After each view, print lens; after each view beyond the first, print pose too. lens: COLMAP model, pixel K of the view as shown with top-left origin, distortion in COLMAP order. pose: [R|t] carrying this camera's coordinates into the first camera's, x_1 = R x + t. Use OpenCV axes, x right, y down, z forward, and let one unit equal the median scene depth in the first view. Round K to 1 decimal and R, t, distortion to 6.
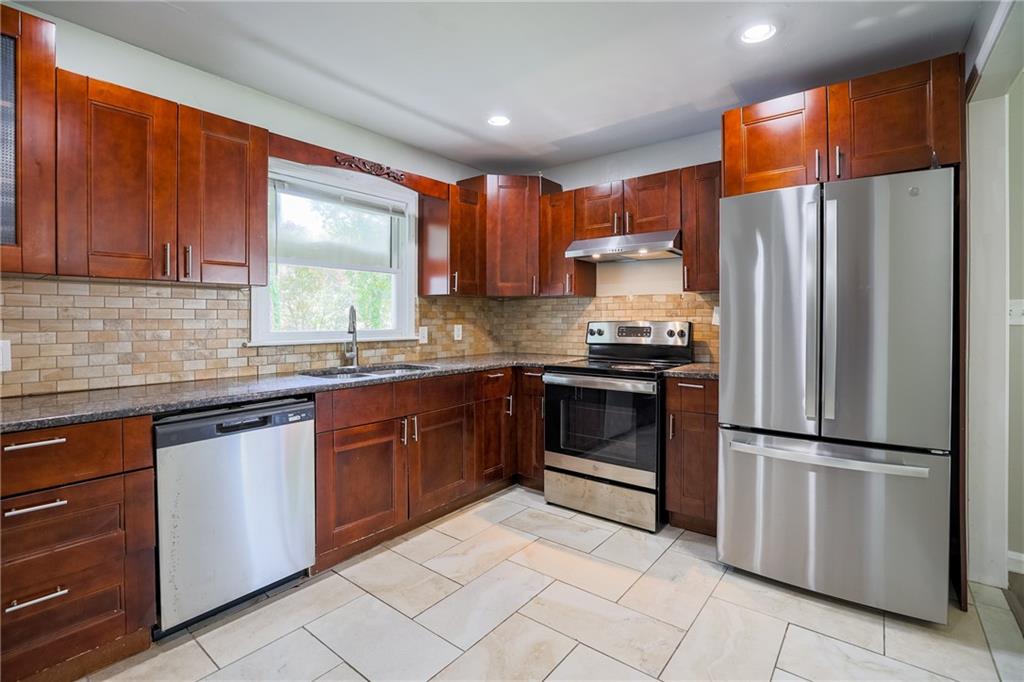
lens RADIAL K [[469.7, 0, 508.2], [0, 469.7, 304.8], [0, 0, 1]] dist [-0.023230, -0.000087]
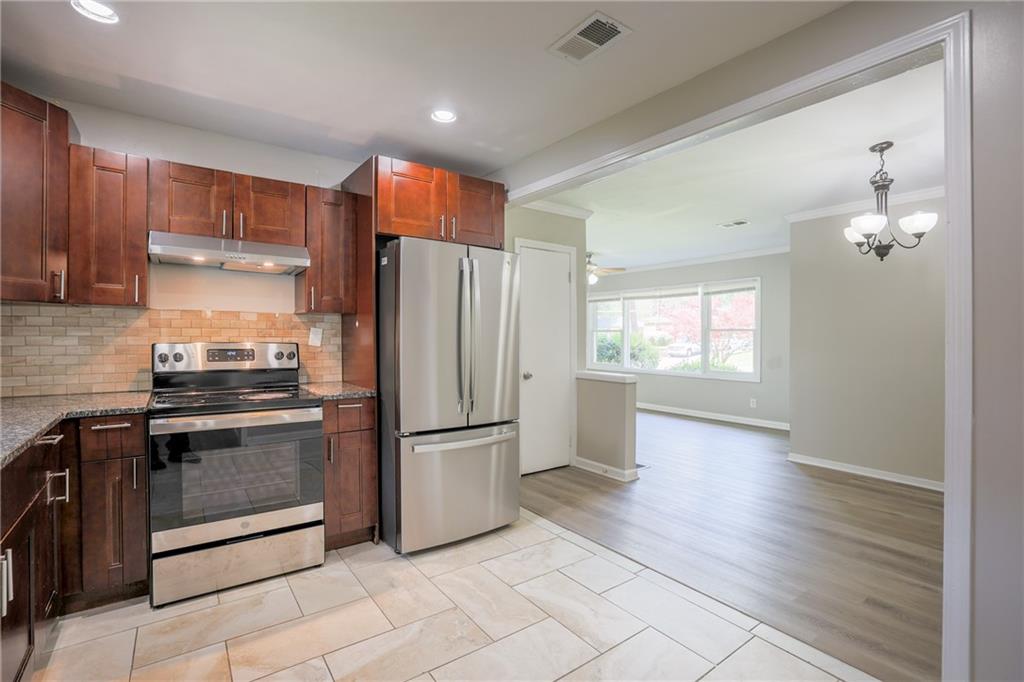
lens RADIAL K [[472.9, 0, 493.1], [0, 472.9, 320.4], [0, 0, 1]] dist [-0.048342, 0.017251]
pose [[0.280605, 0.034939, 0.959187, -0.436735], [-0.037084, 0.998986, -0.025540, -0.000690], [-0.959107, -0.028403, 0.281616, 0.341889]]
